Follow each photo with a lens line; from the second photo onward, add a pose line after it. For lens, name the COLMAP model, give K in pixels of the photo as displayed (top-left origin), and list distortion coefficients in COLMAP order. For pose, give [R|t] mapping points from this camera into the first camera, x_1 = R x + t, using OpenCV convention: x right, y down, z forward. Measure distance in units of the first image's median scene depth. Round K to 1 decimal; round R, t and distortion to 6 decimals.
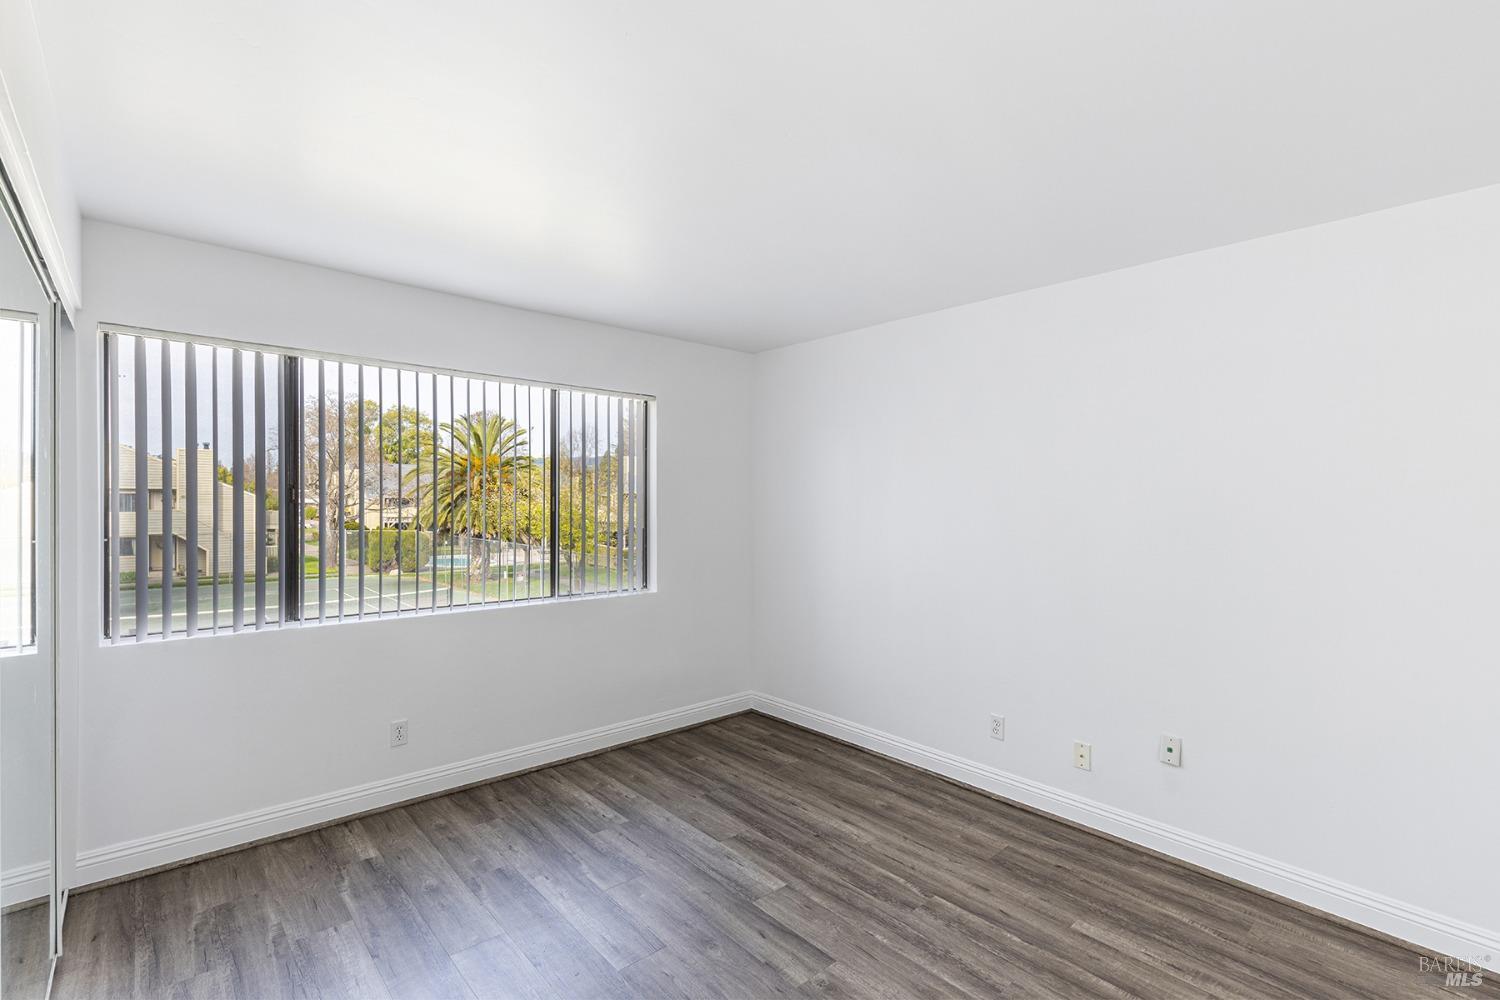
lens RADIAL K [[682.7, 0, 750.0], [0, 682.7, 500.0], [0, 0, 1]] dist [0.003250, -0.000378]
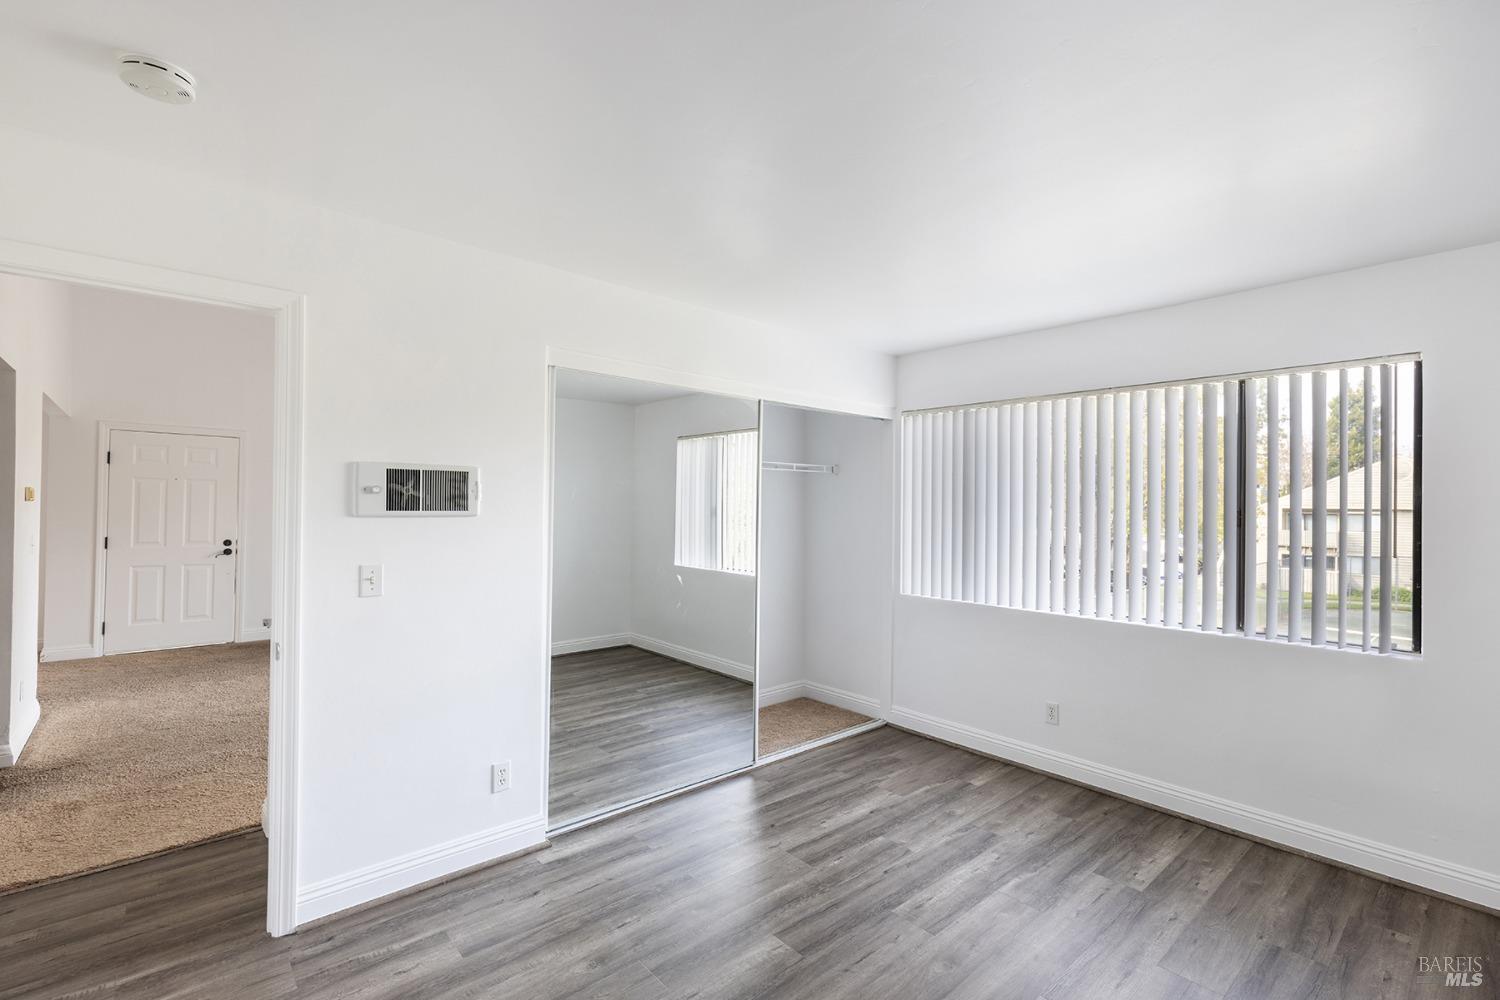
lens RADIAL K [[671.7, 0, 774.8], [0, 671.7, 505.2], [0, 0, 1]] dist [-0.001043, 0.000104]
pose [[0.019541, -0.008321, -0.999774, 0.623151], [-0.015553, 0.999842, -0.008626, 0.004211], [0.999688, 0.015718, 0.019409, 0.499553]]
